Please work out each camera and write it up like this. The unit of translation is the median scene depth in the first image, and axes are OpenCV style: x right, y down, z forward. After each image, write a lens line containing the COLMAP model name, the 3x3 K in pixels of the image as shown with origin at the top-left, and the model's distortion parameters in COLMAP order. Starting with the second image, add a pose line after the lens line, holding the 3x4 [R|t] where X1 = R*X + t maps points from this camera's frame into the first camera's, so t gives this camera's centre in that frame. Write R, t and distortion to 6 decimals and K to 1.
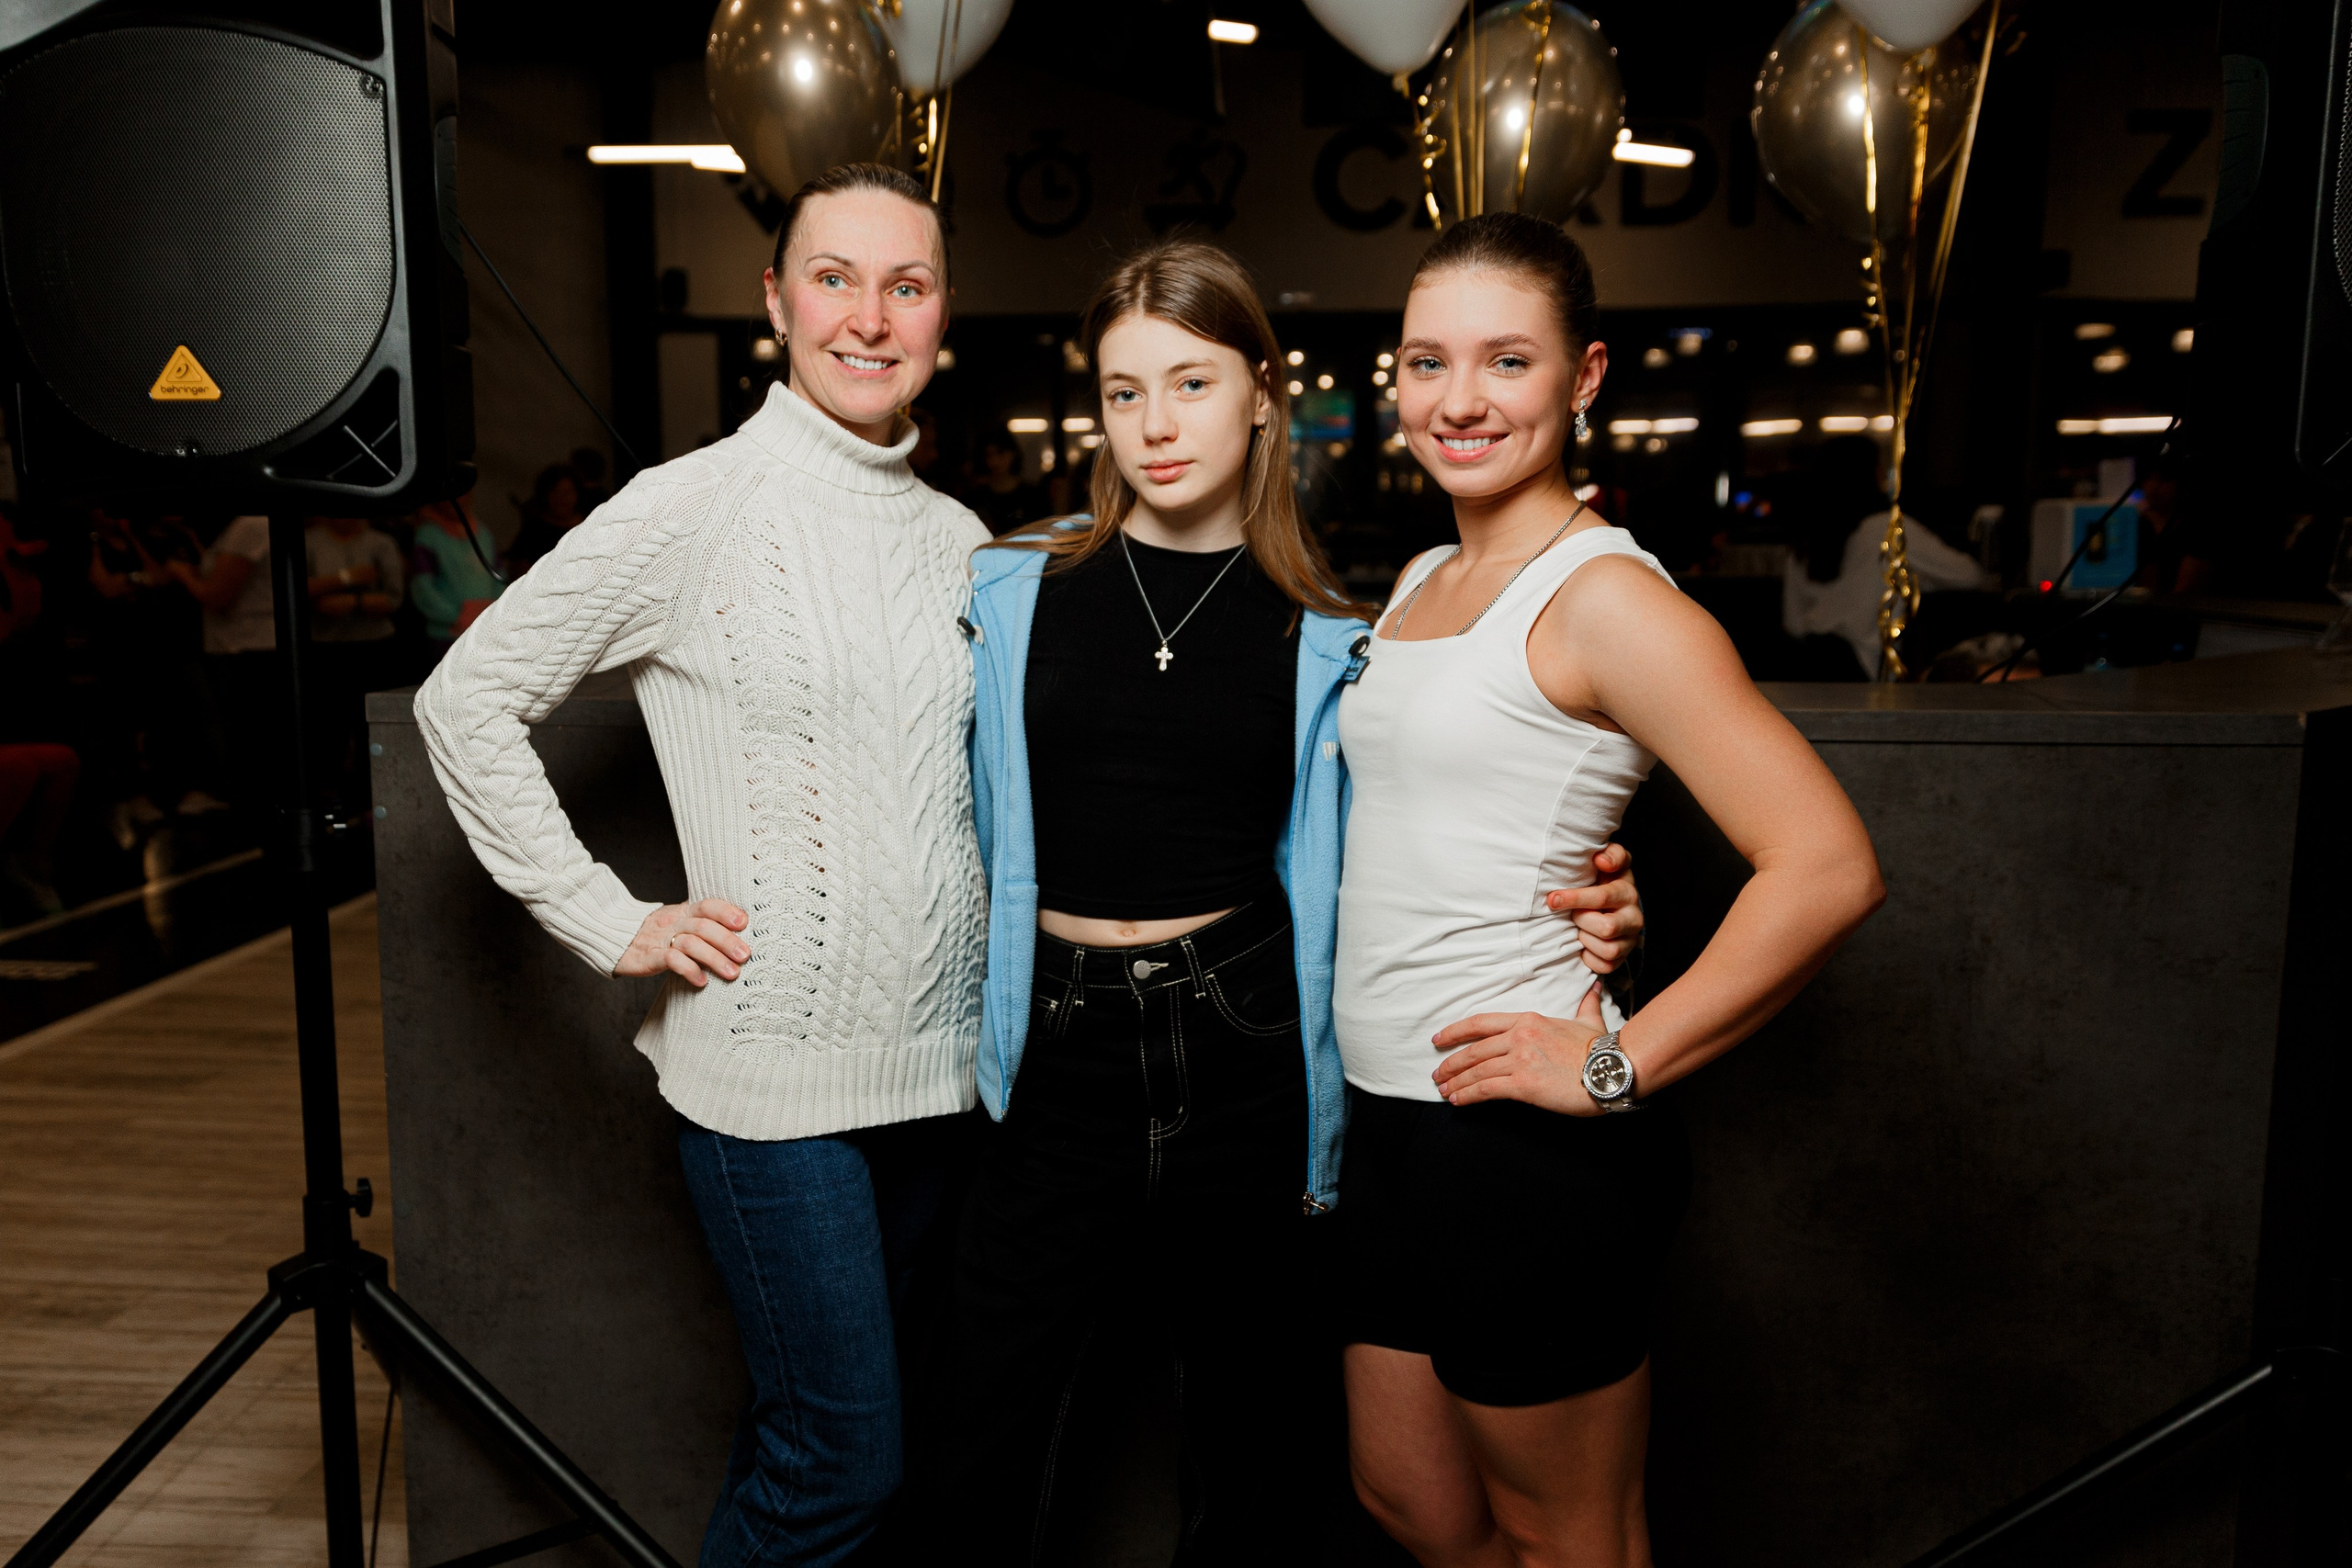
lens RADIAL K [[1696.3, 0, 1124.0], [0, 1696.3, 757.8], [0, 0, 1]] dist [0.002277, -0.004142]
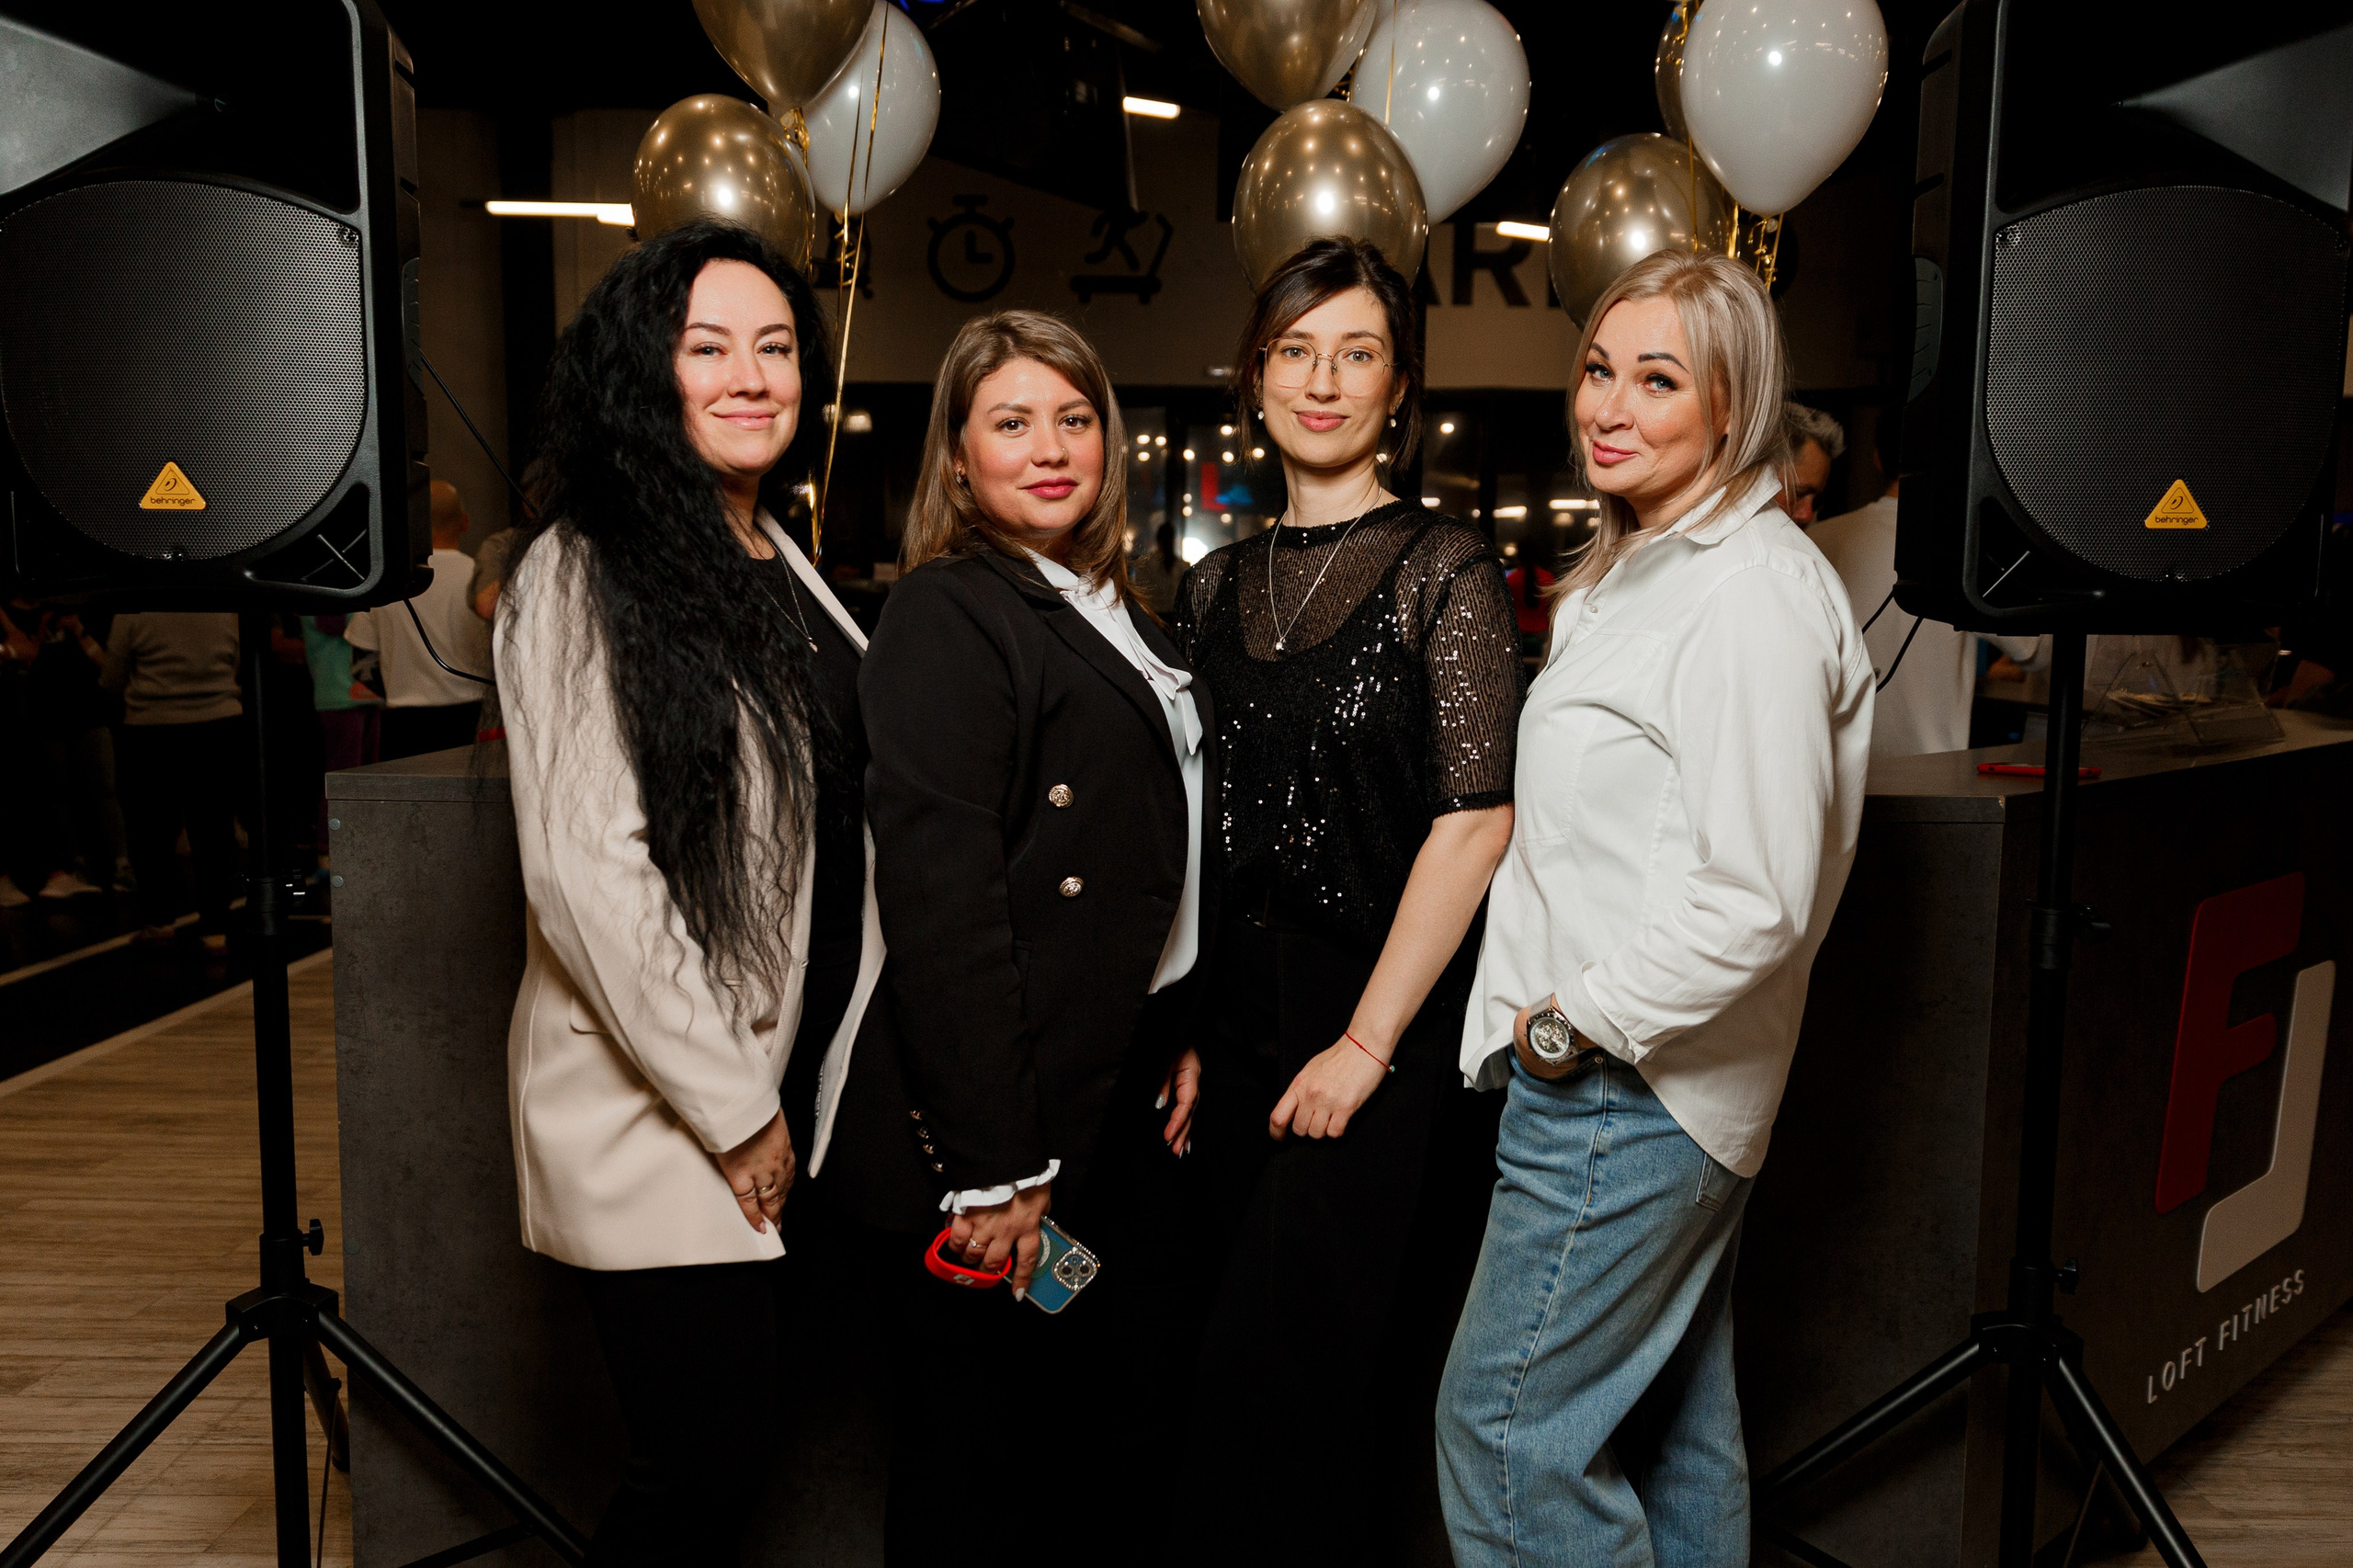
lens RADIAL K [[1814.8, 0, 1196.1], [0, 1814.8, 811.0], [0, 0, 1]] dist [0.002256, -0.001939]
pose [[0.996992, 0.002422, 0.077469, 0.018914], [-0.001063, 0.999845, -0.017578, 0.005478], [-0.077499, 0.017443, 0.996840, -0.170198]]
